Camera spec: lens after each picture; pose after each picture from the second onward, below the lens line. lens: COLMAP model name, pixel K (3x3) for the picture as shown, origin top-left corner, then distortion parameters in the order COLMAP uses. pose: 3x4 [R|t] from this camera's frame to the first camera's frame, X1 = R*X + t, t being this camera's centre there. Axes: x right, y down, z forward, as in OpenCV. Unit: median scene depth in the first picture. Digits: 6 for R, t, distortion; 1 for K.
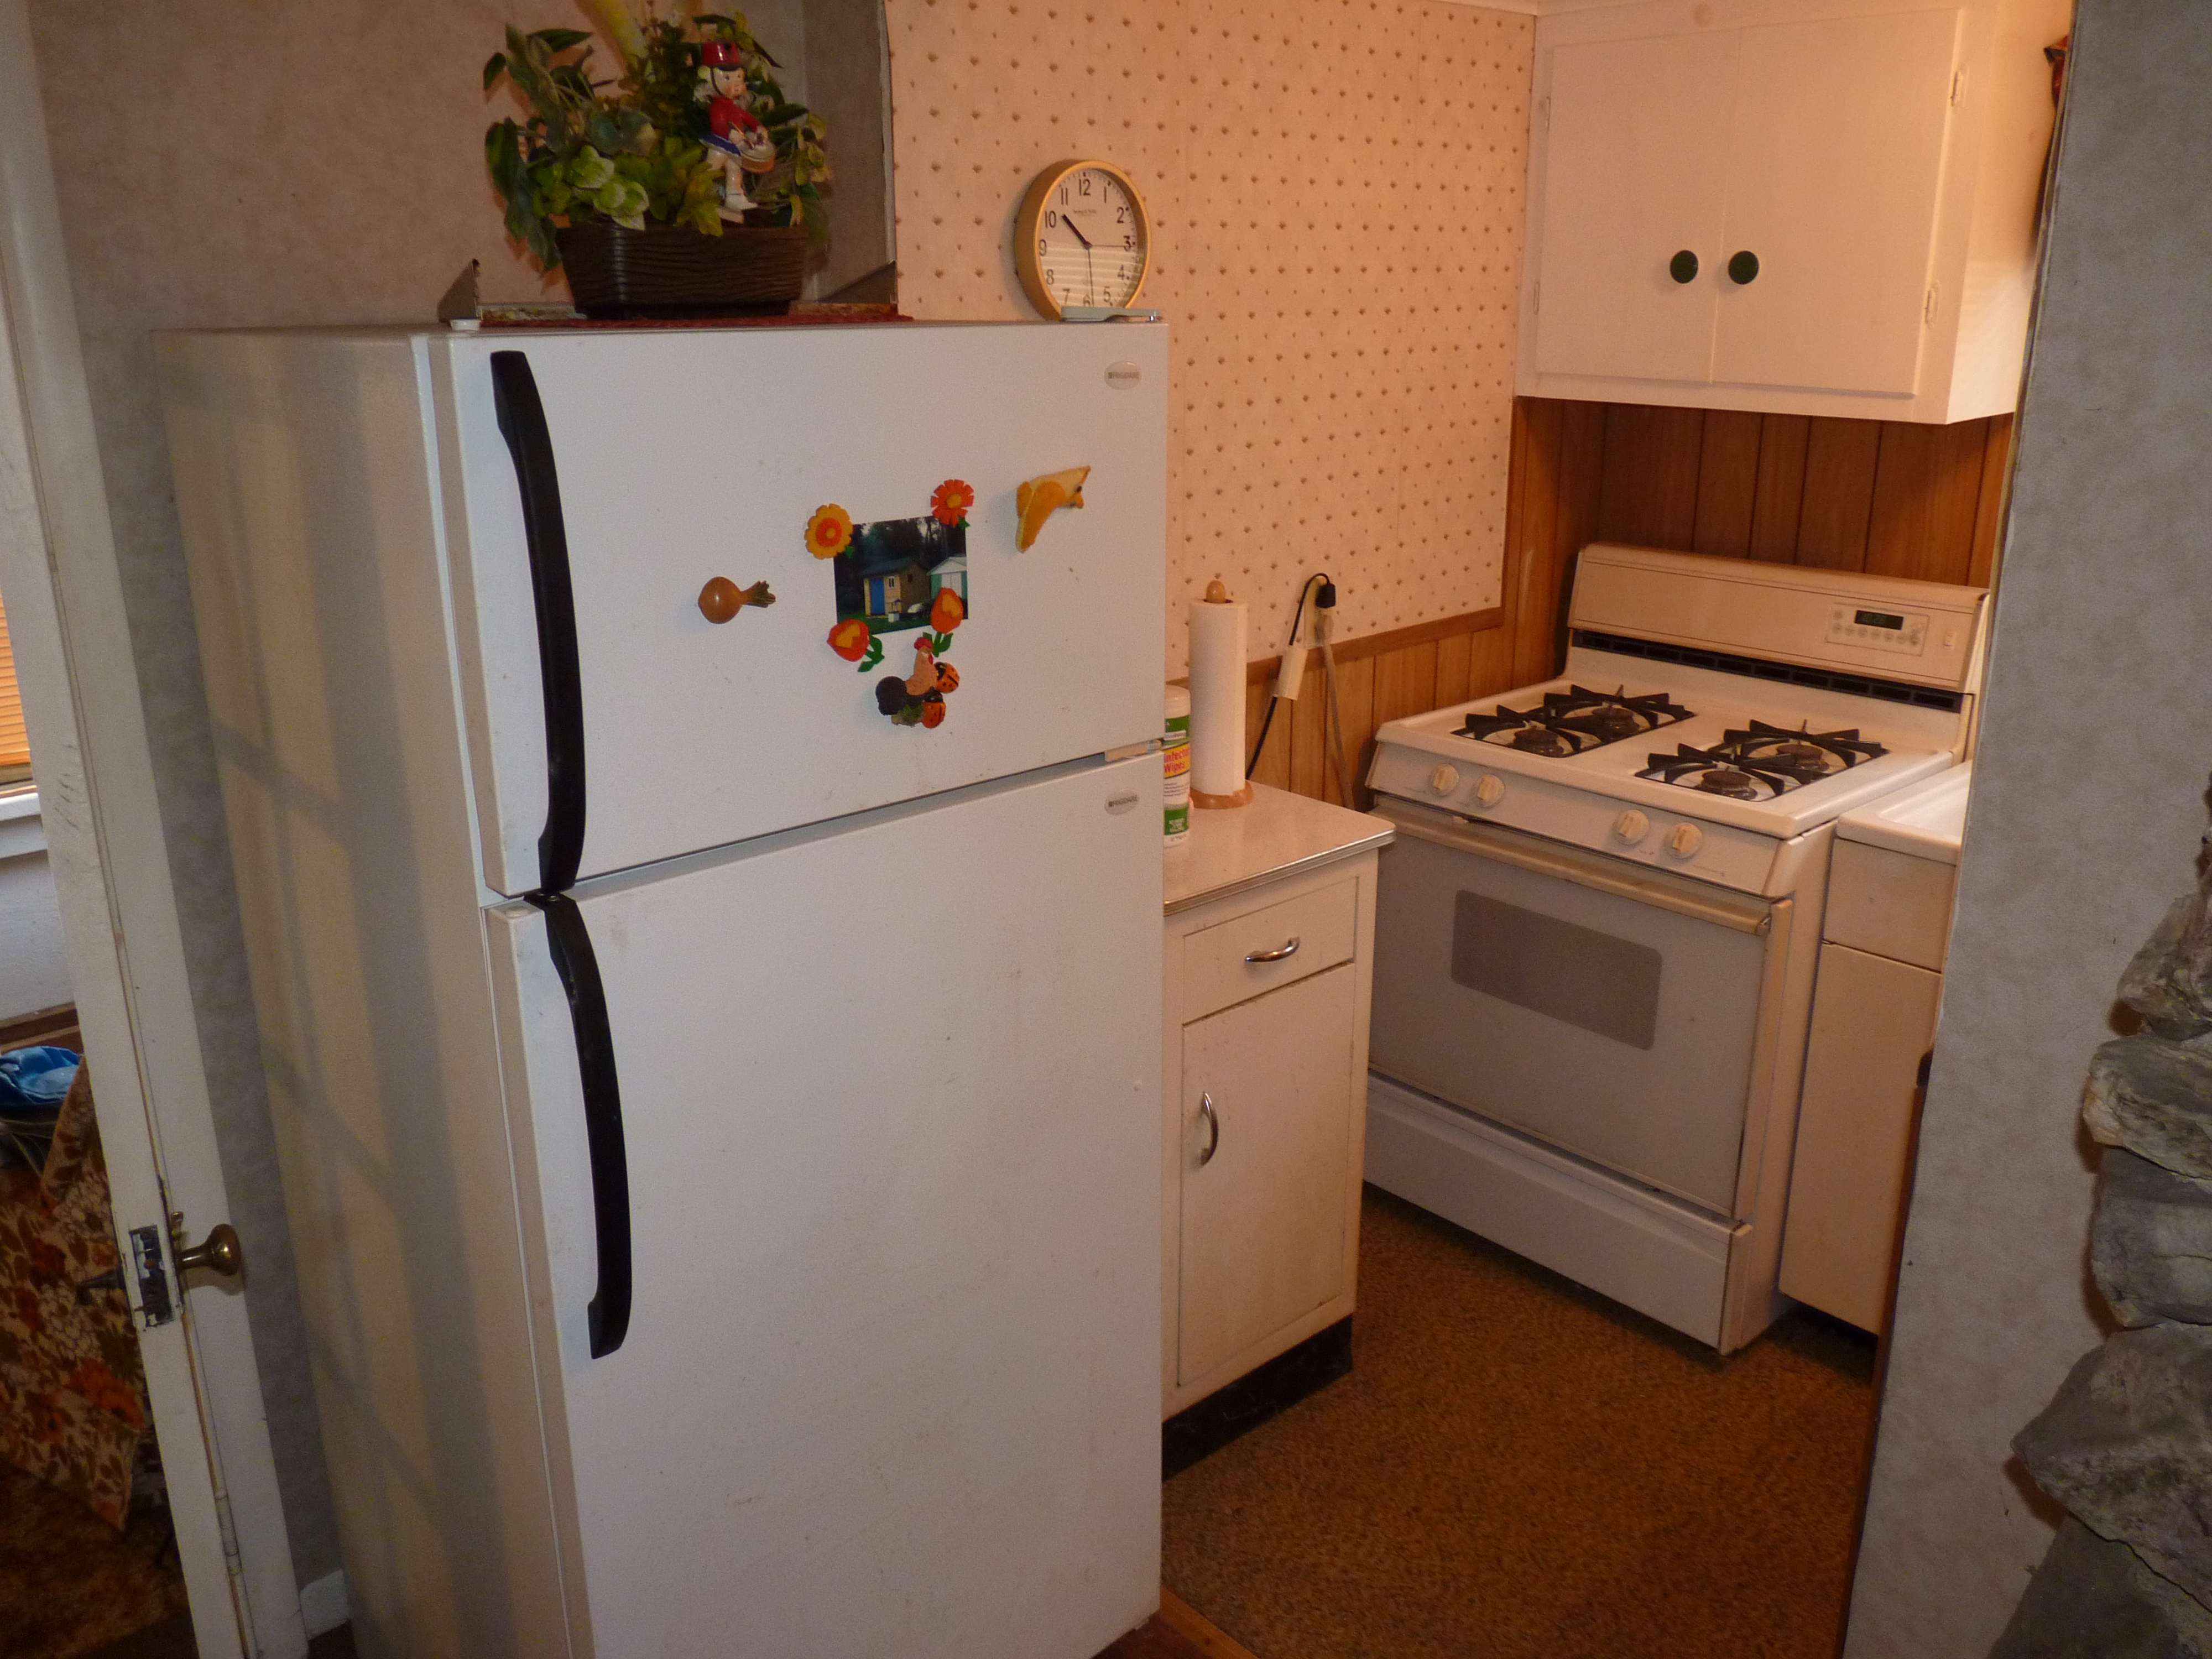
lens RADIAL K [[1776.6, 0, 1087.5], [0, 1776.6, 830.8], [0, 0, 1]] dist [-0.014558, 0.003680]
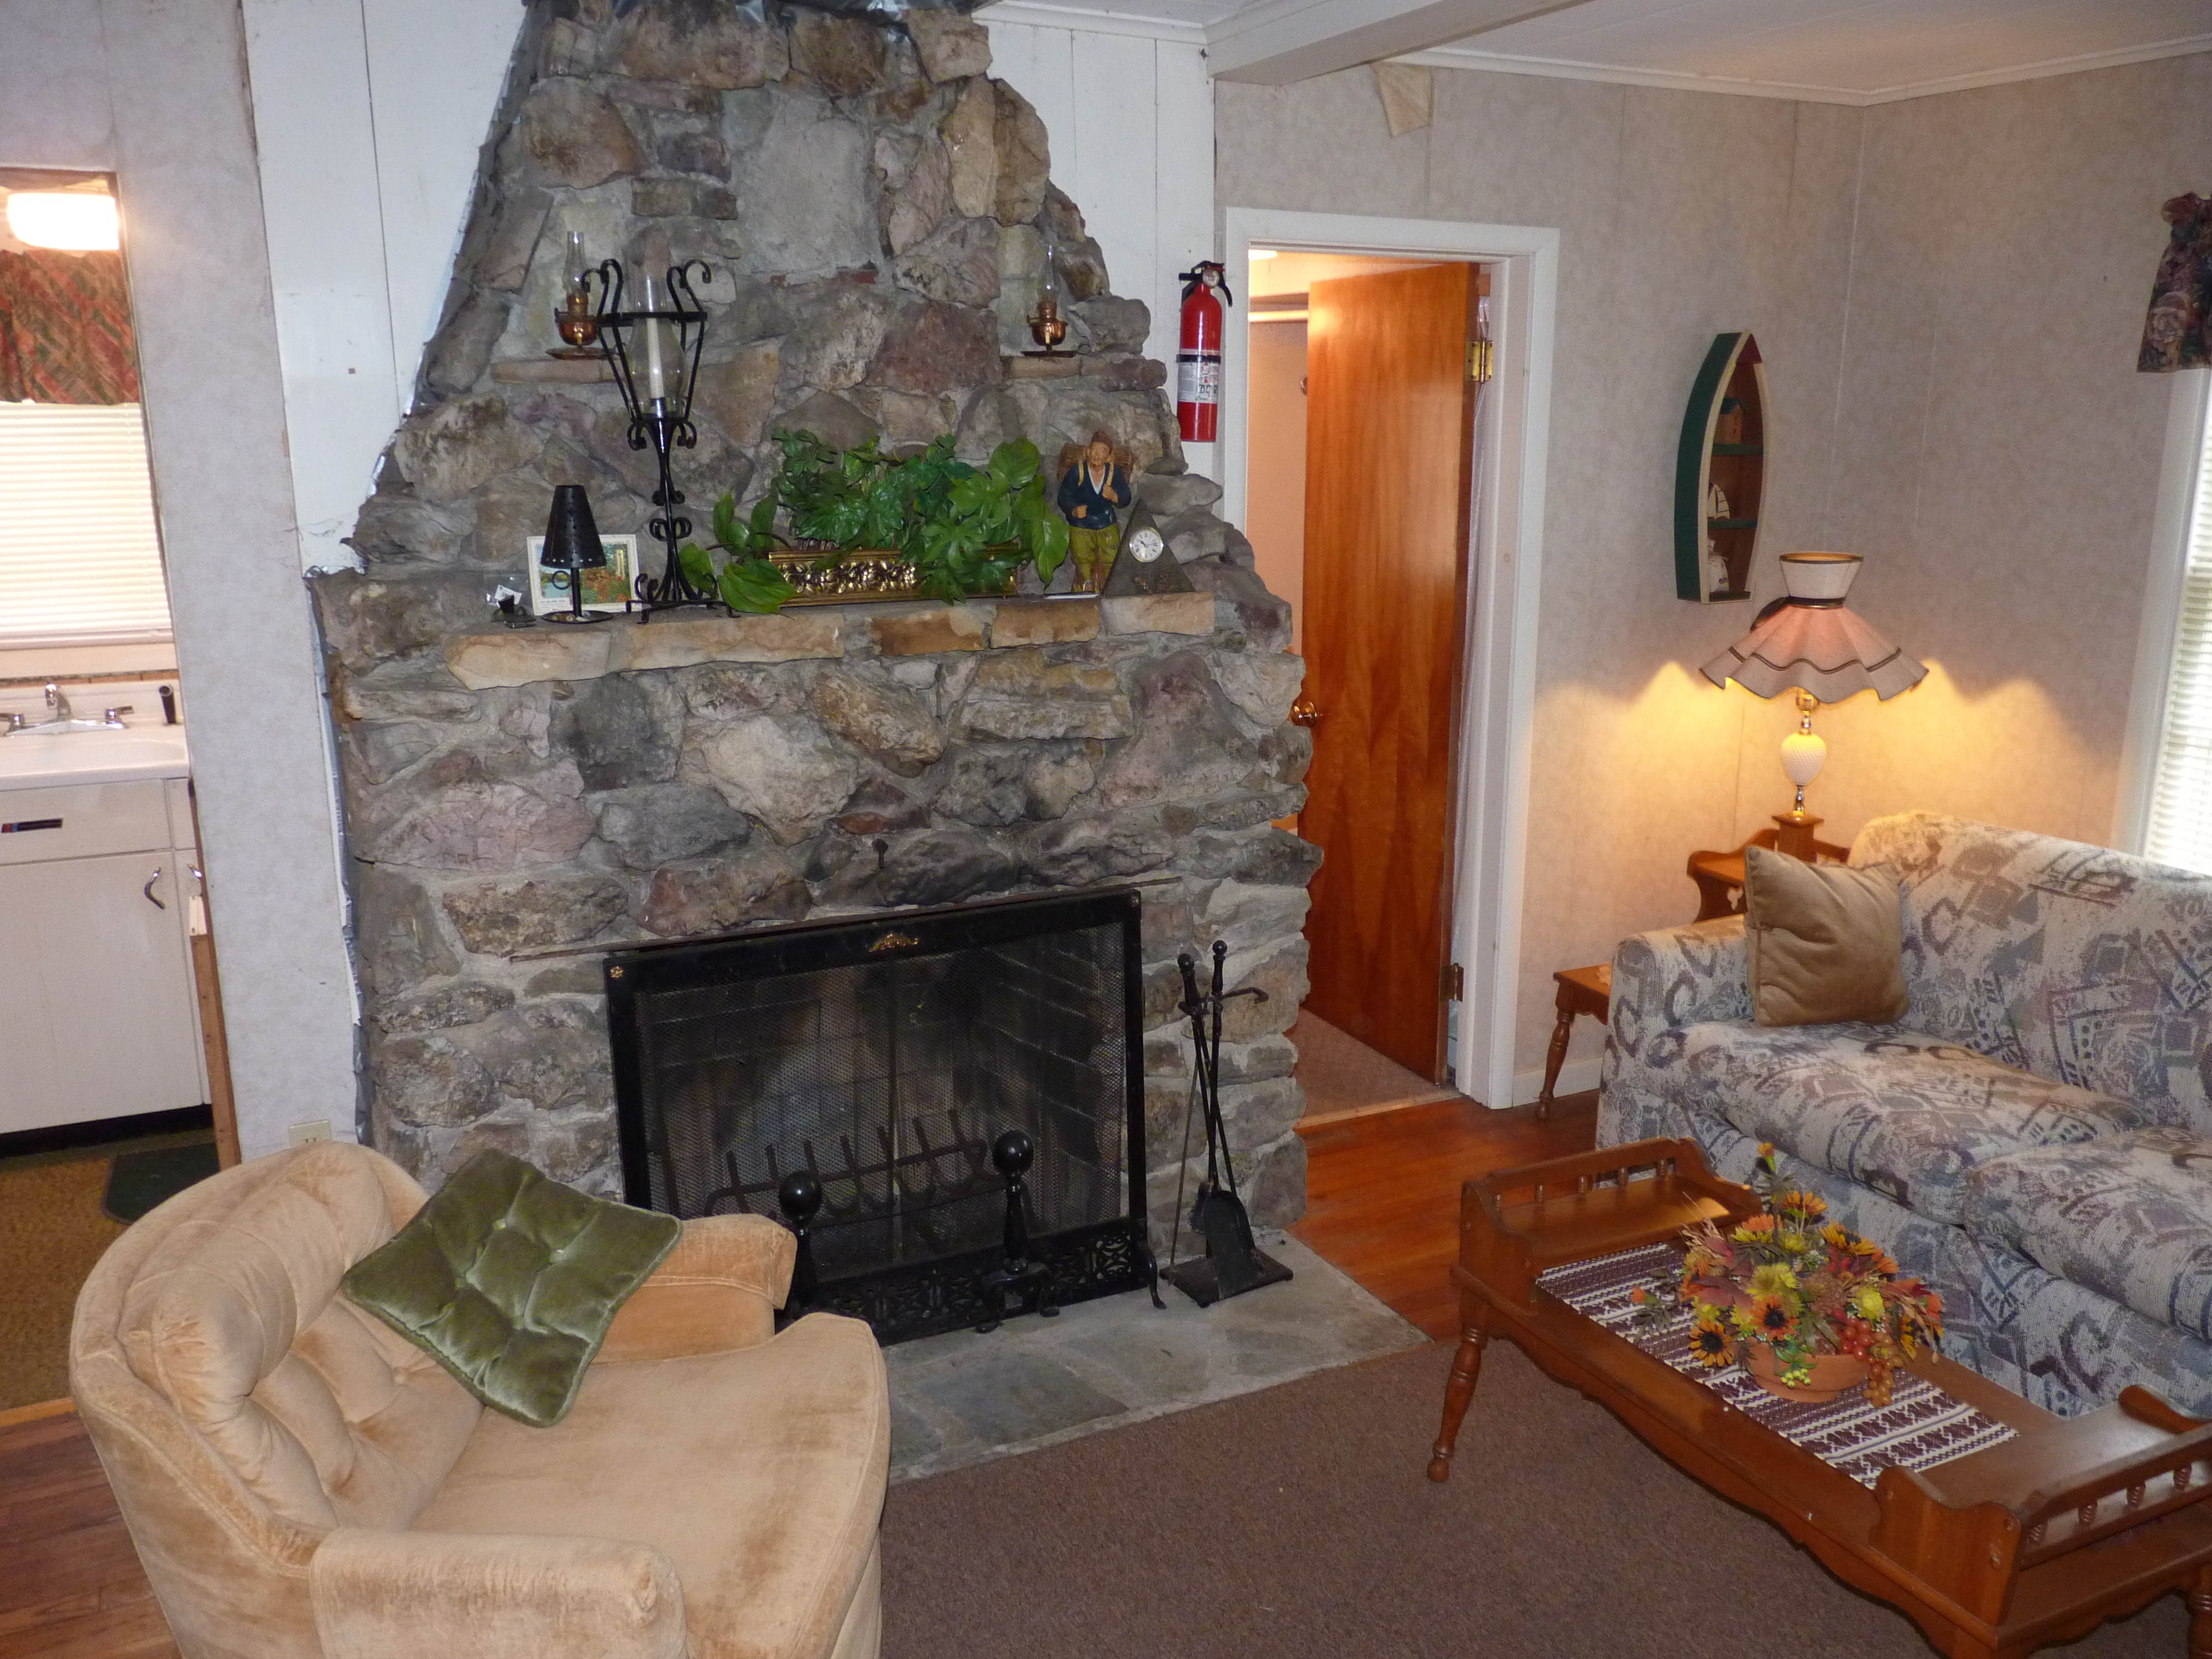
lens RADIAL K [[1776.6, 0, 1087.6], [0, 1776.6, 834.0], [0, 0, 1]] dist [-0.014558, 0.003680]
pose [[0.263739, -0.222765, 0.938519, -0.611085], [0.285112, 0.947497, 0.144775, 0.093924], [-0.921495, 0.229400, 0.313405, -0.304736]]
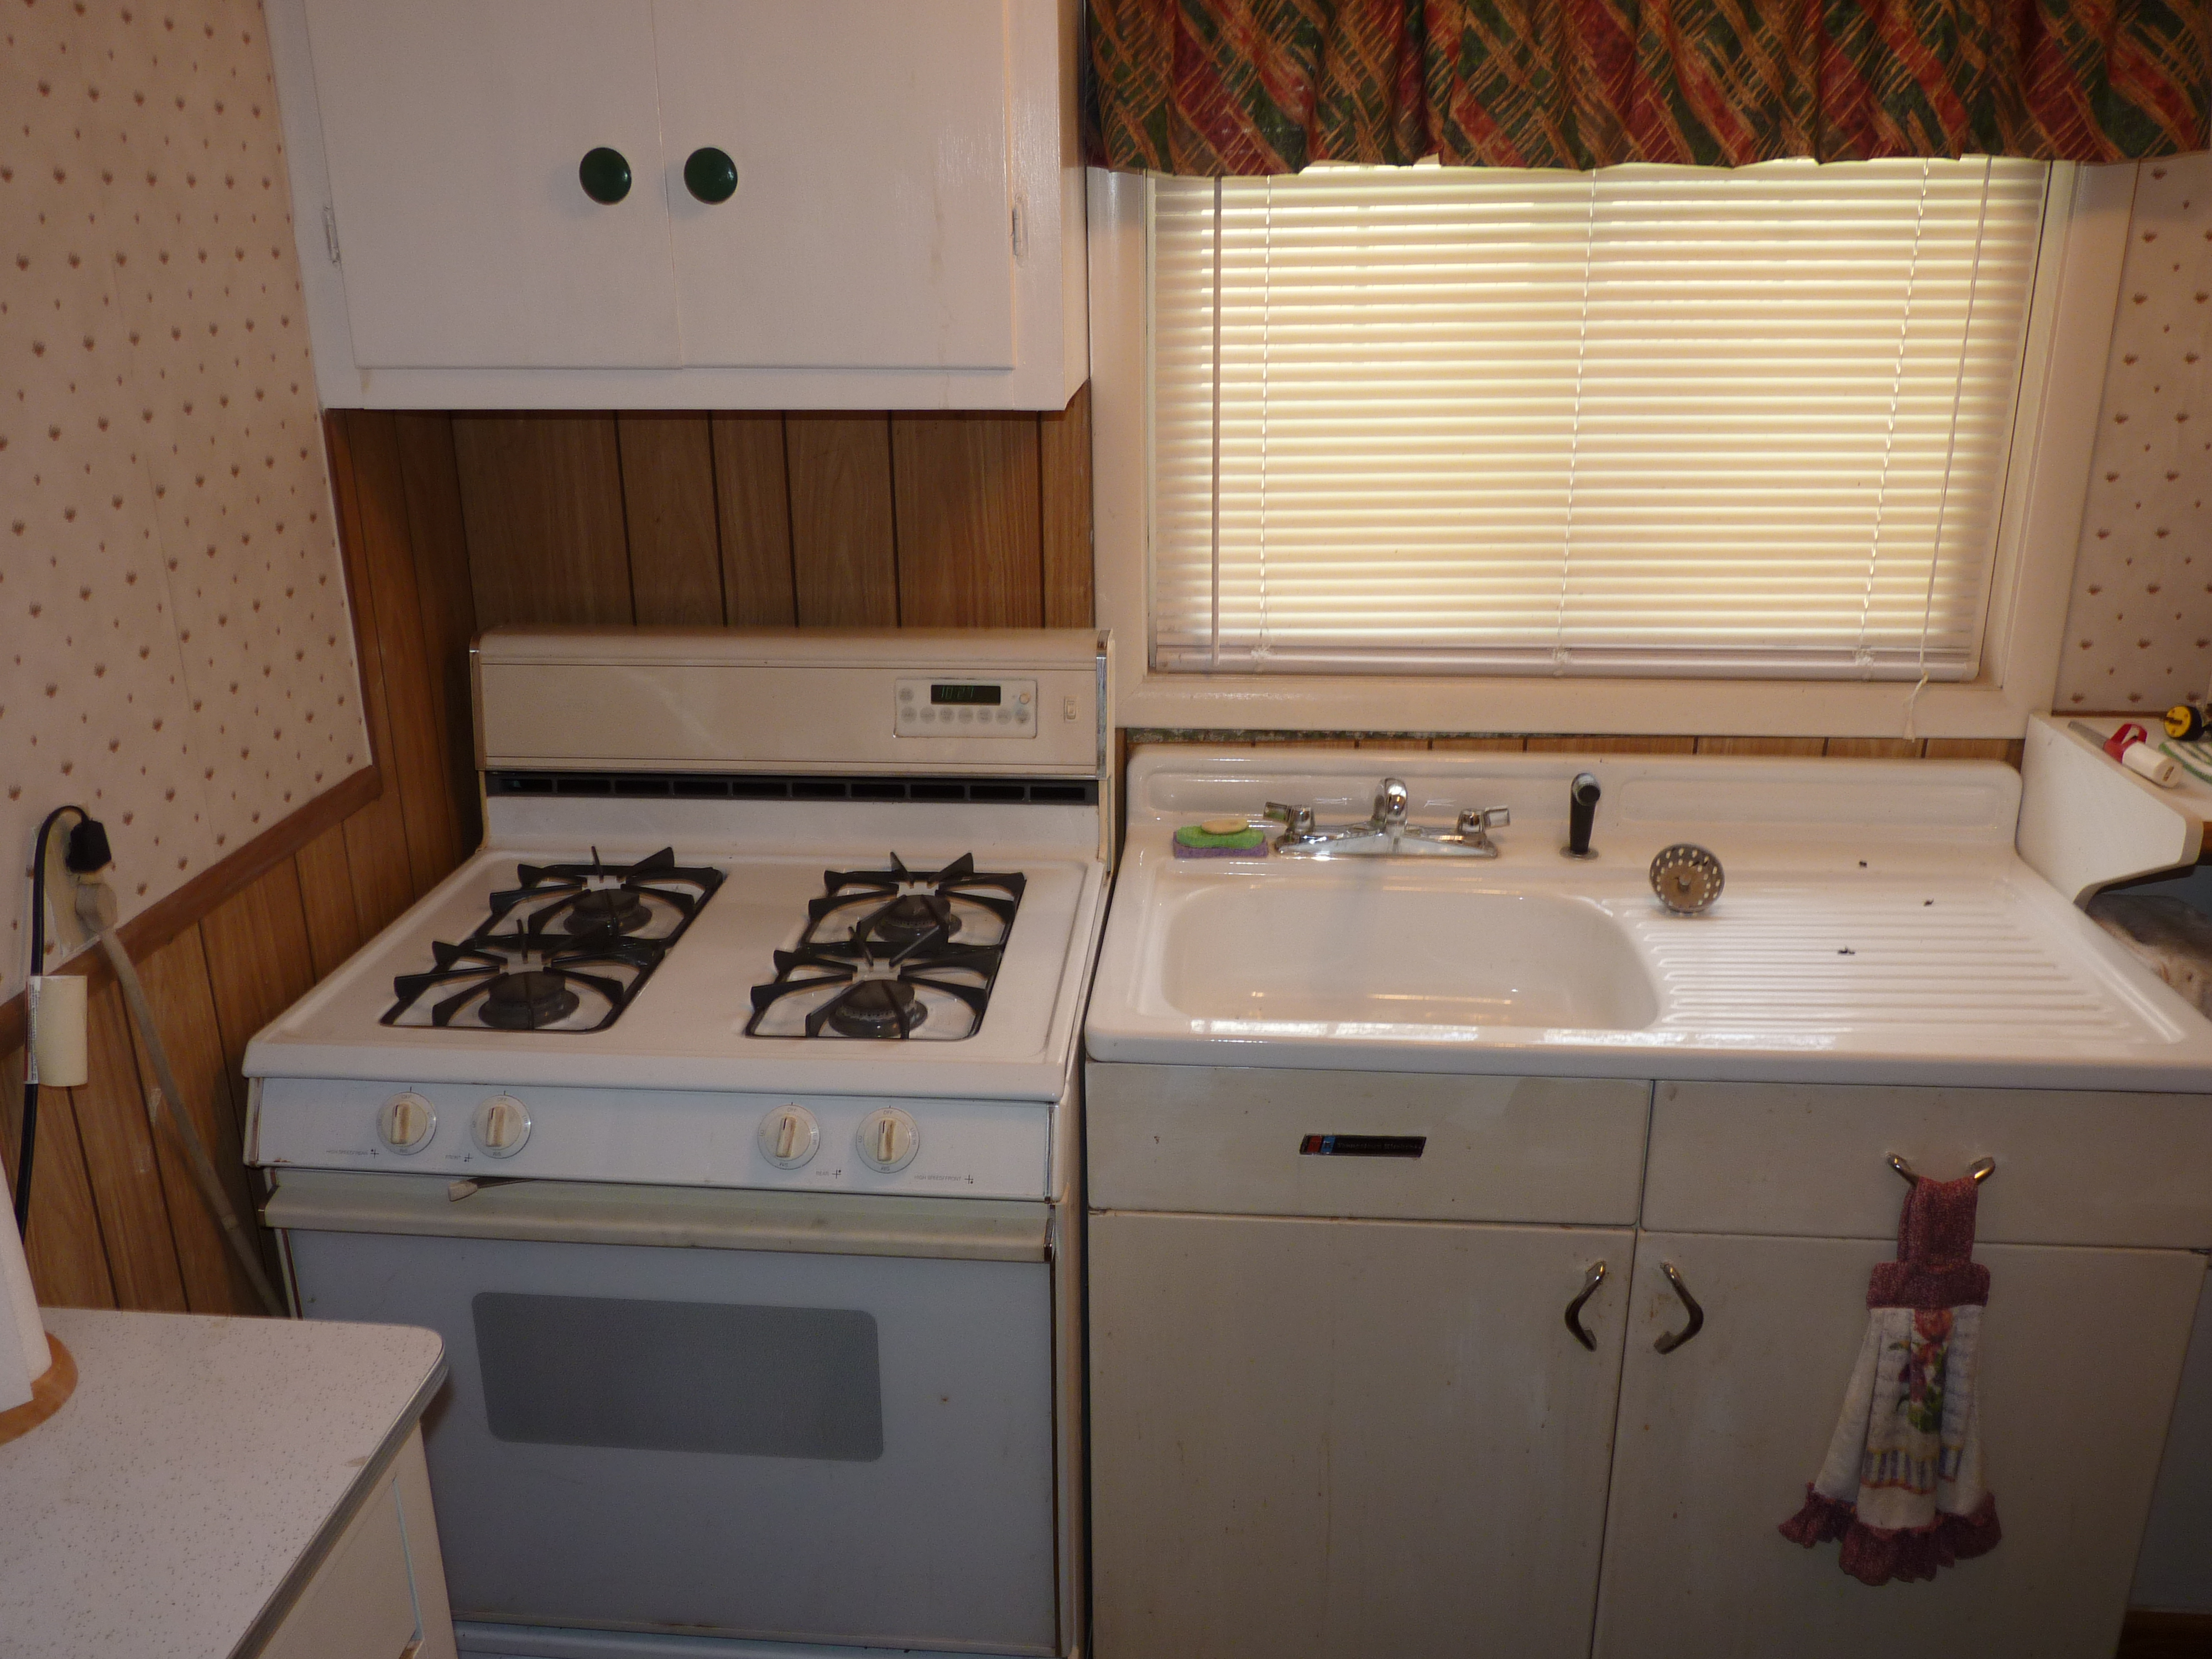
lens RADIAL K [[1776.6, 0, 1080.3], [0, 1776.6, 829.8], [0, 0, 1]] dist [-0.014558, 0.003680]
pose [[0.728073, -0.224226, 0.647790, 0.019427], [0.216491, 0.971838, 0.093071, -0.127850], [-0.650416, 0.072478, 0.756112, 0.470396]]
